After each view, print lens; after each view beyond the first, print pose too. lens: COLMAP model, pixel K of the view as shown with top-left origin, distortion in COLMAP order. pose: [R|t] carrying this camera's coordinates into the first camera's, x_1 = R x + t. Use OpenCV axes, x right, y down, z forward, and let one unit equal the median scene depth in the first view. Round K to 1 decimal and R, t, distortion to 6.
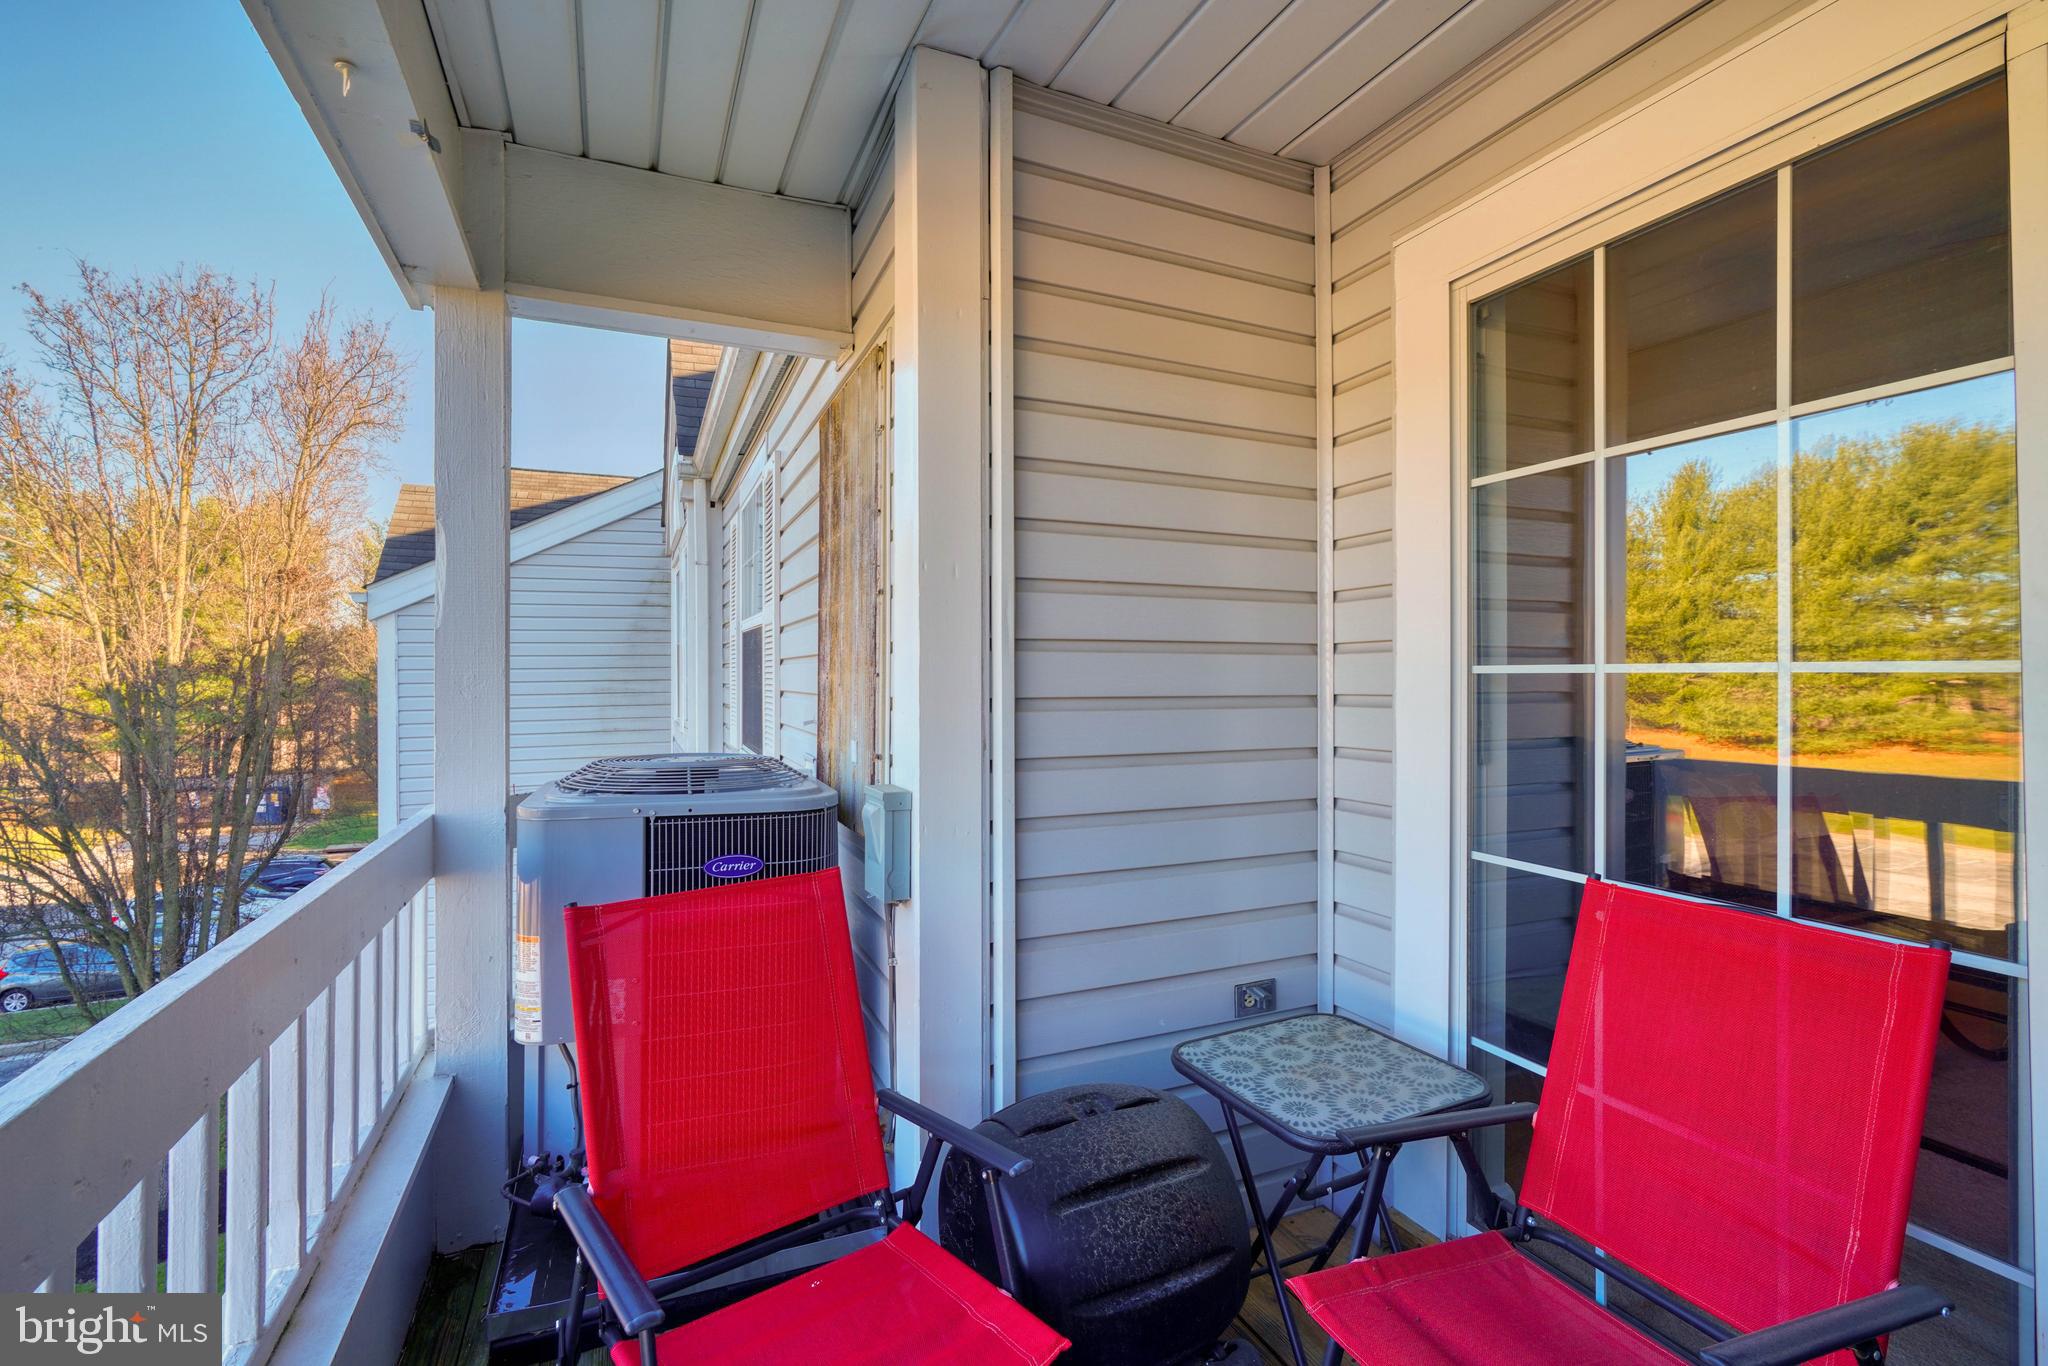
lens RADIAL K [[934.1, 0, 1027.4], [0, 934.1, 683.8], [0, 0, 1]] dist [-0.011195, 0.005976]
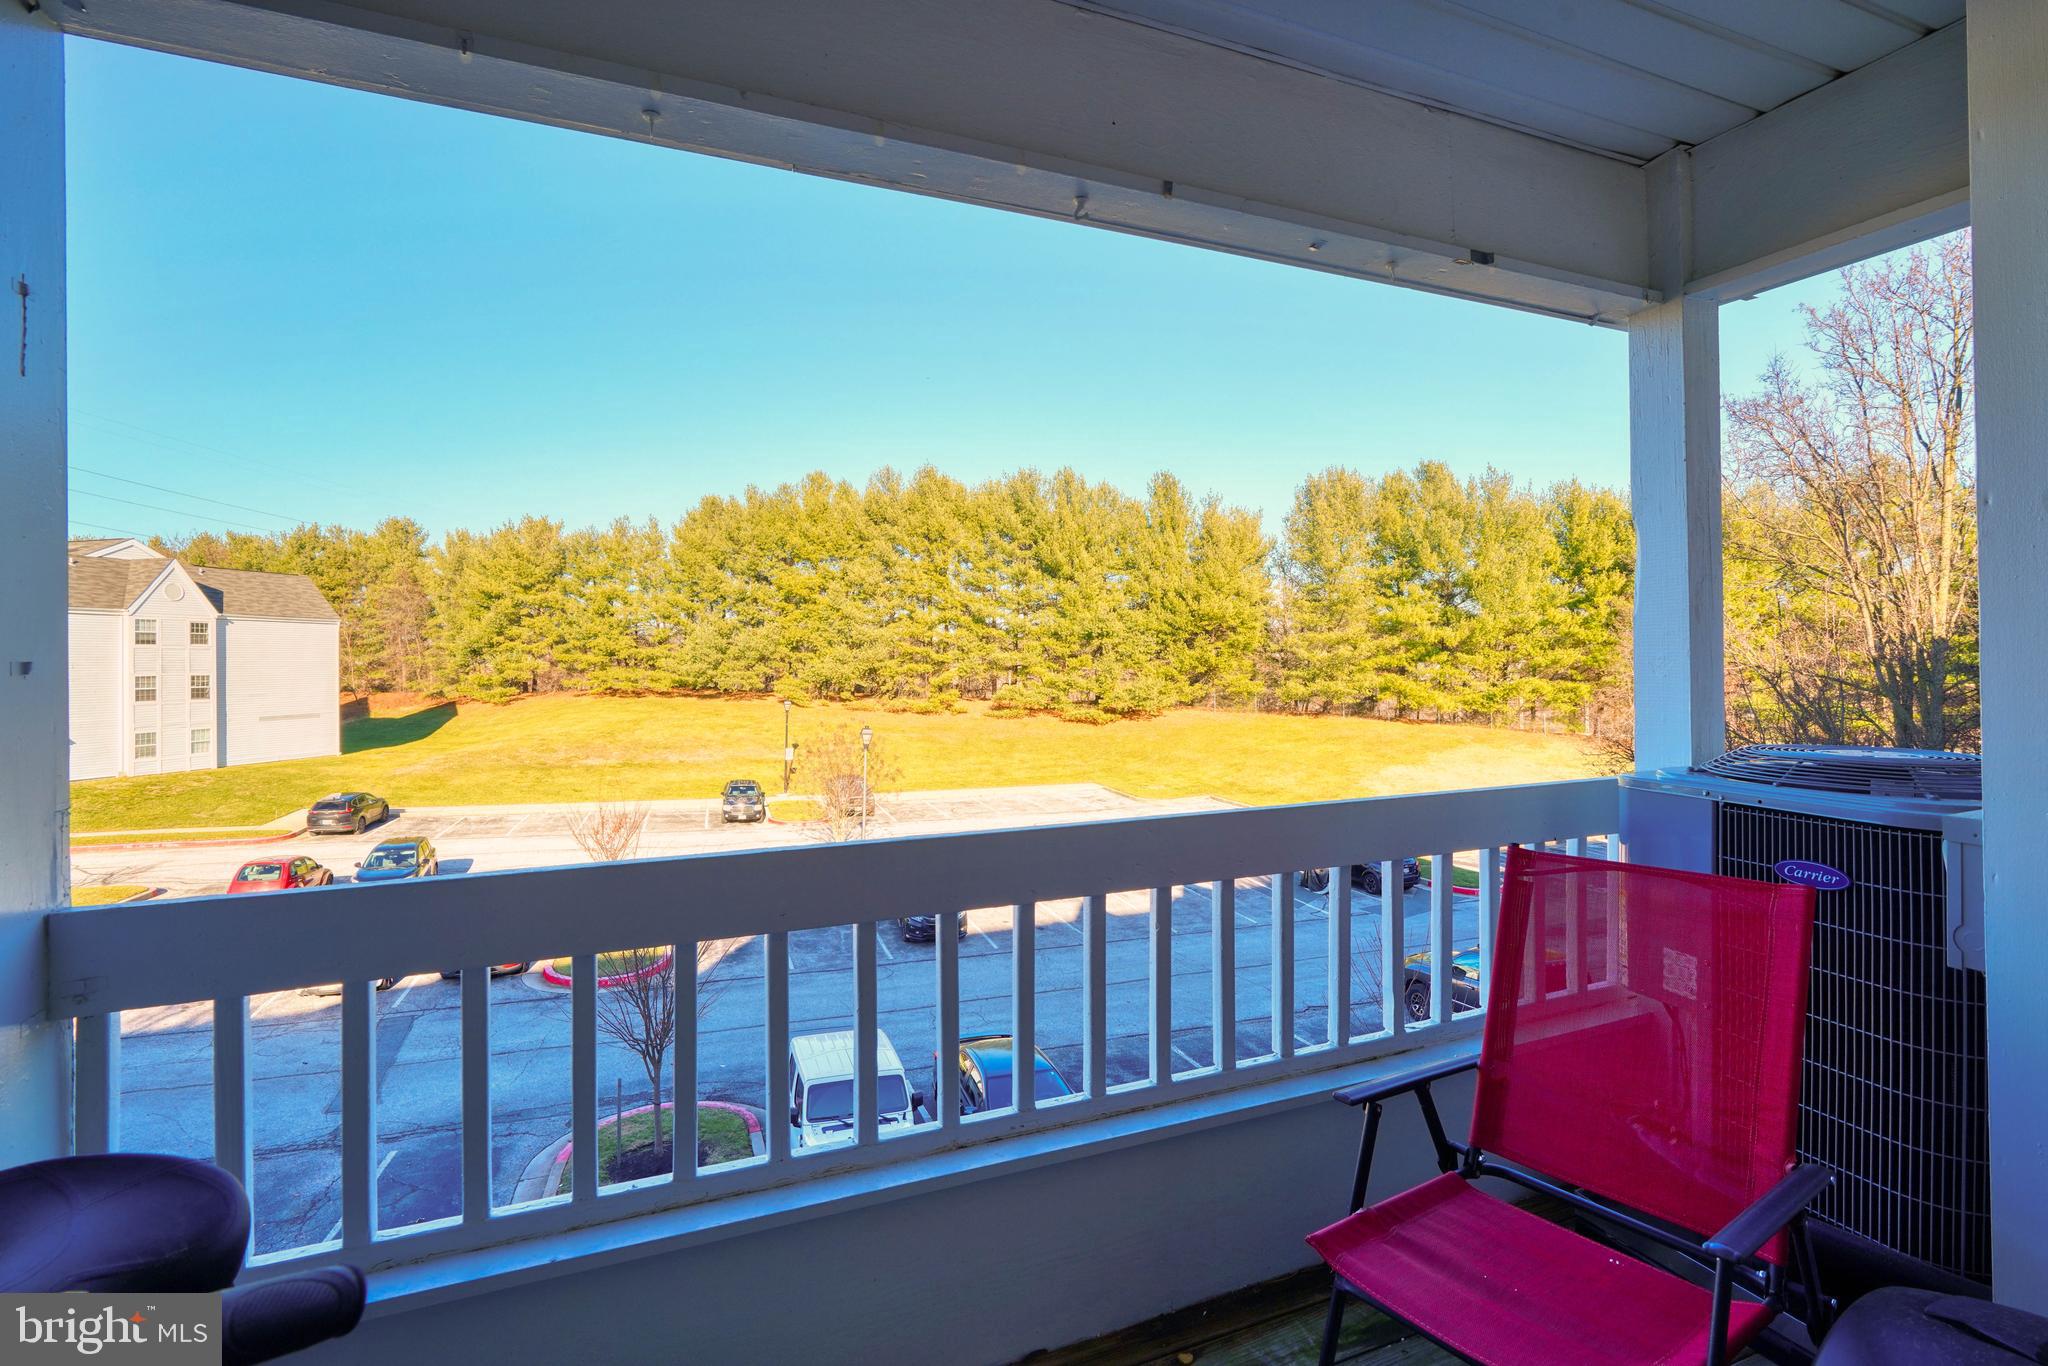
lens RADIAL K [[934.1, 0, 1022.5], [0, 934.1, 670.3], [0, 0, 1]] dist [-0.011195, 0.005976]
pose [[0.003189, 0.011841, -0.999925, 0.552584], [0.008886, 0.999890, 0.011869, -0.012869], [0.999955, -0.008924, 0.003083, 0.260660]]
